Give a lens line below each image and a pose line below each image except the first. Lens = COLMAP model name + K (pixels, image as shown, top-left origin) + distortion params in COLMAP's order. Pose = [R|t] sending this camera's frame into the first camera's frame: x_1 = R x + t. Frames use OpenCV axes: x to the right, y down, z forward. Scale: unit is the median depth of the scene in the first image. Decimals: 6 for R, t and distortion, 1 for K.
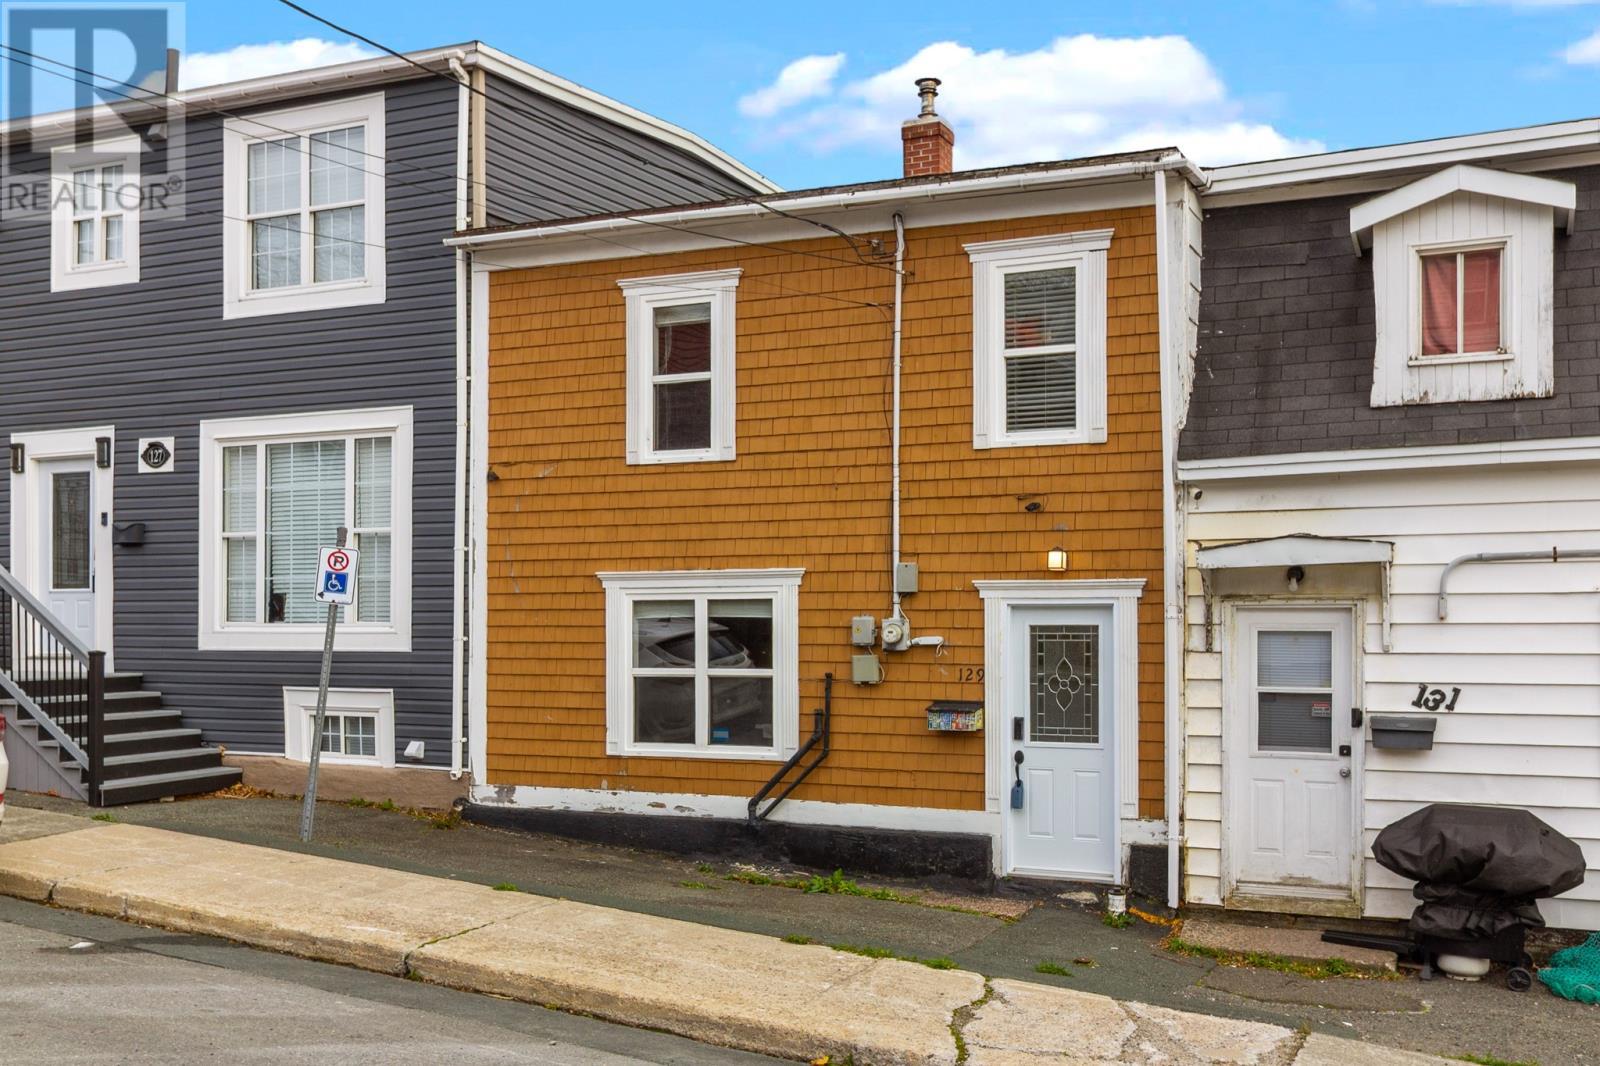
lens RADIAL K [[1630.5, 0, 798.7], [0, 1630.5, 600.2], [0, 0, 1]] dist [0.001827, -0.001672]
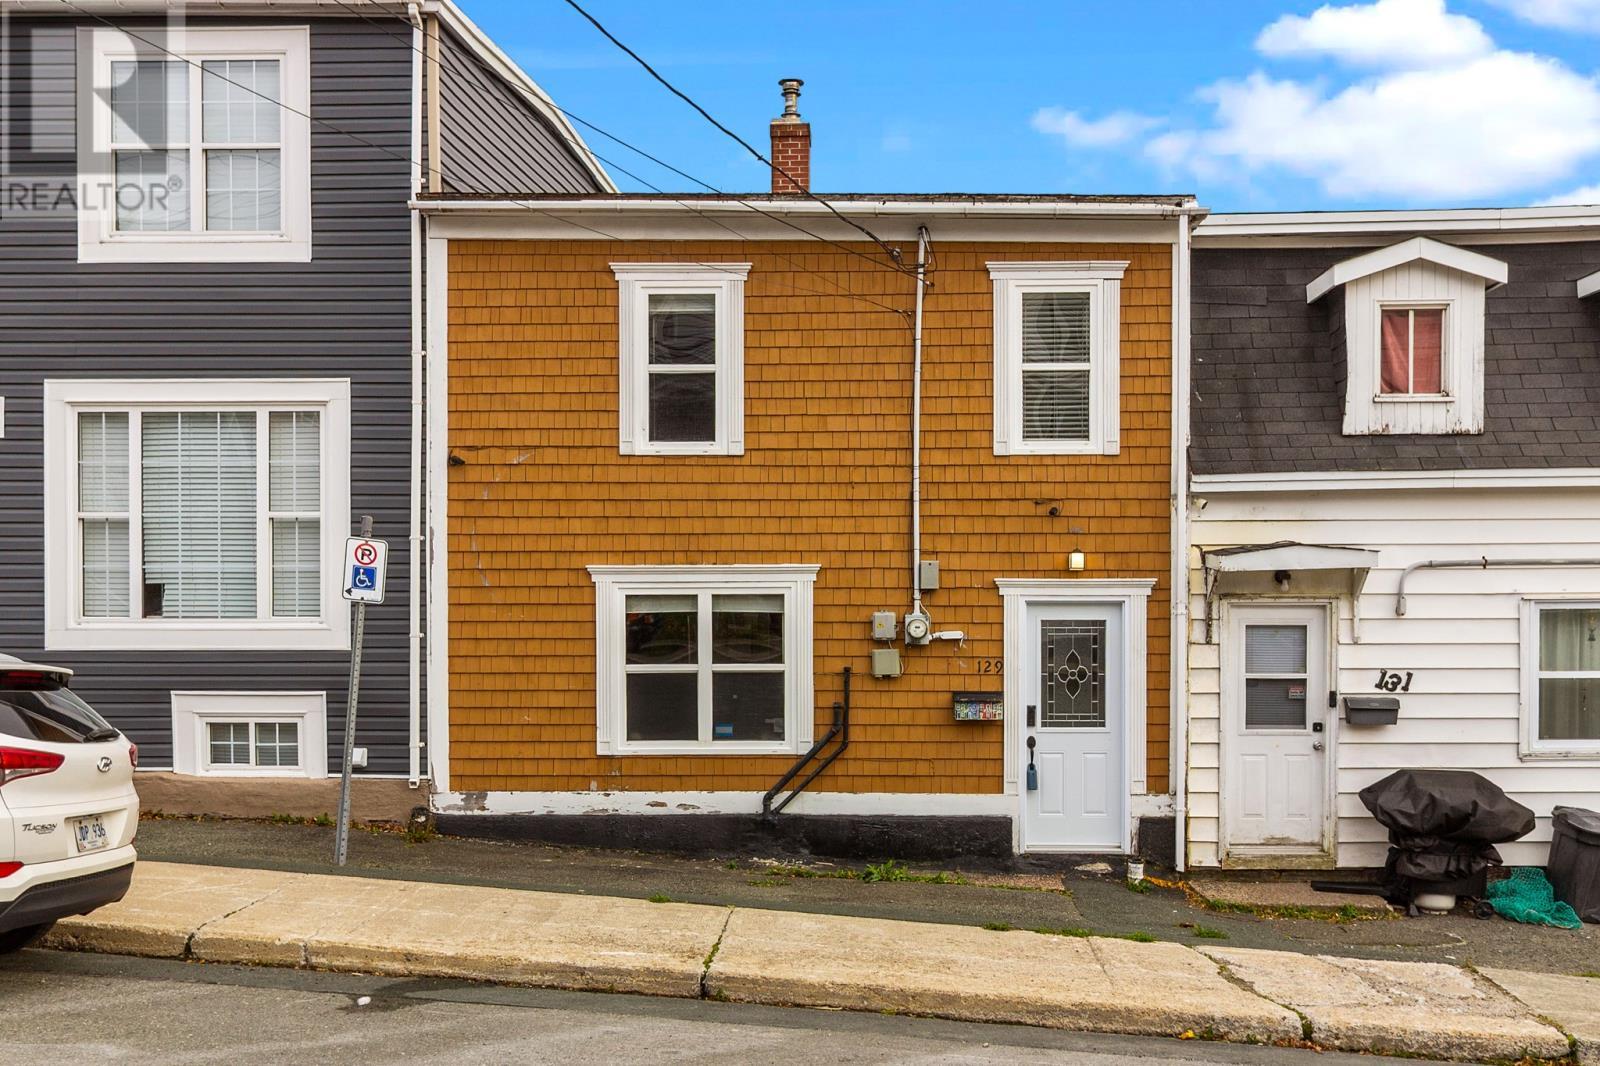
lens RADIAL K [[1651.5, 0, 799.9], [0, 1651.5, 580.2], [0, 0, 1]] dist [0.001263, 0.001477]
pose [[0.911347, 0.002029, 0.411633, -0.446647], [-0.006148, 0.999943, 0.008683, -0.019248], [-0.411592, -0.010444, 0.911308, 0.067014]]
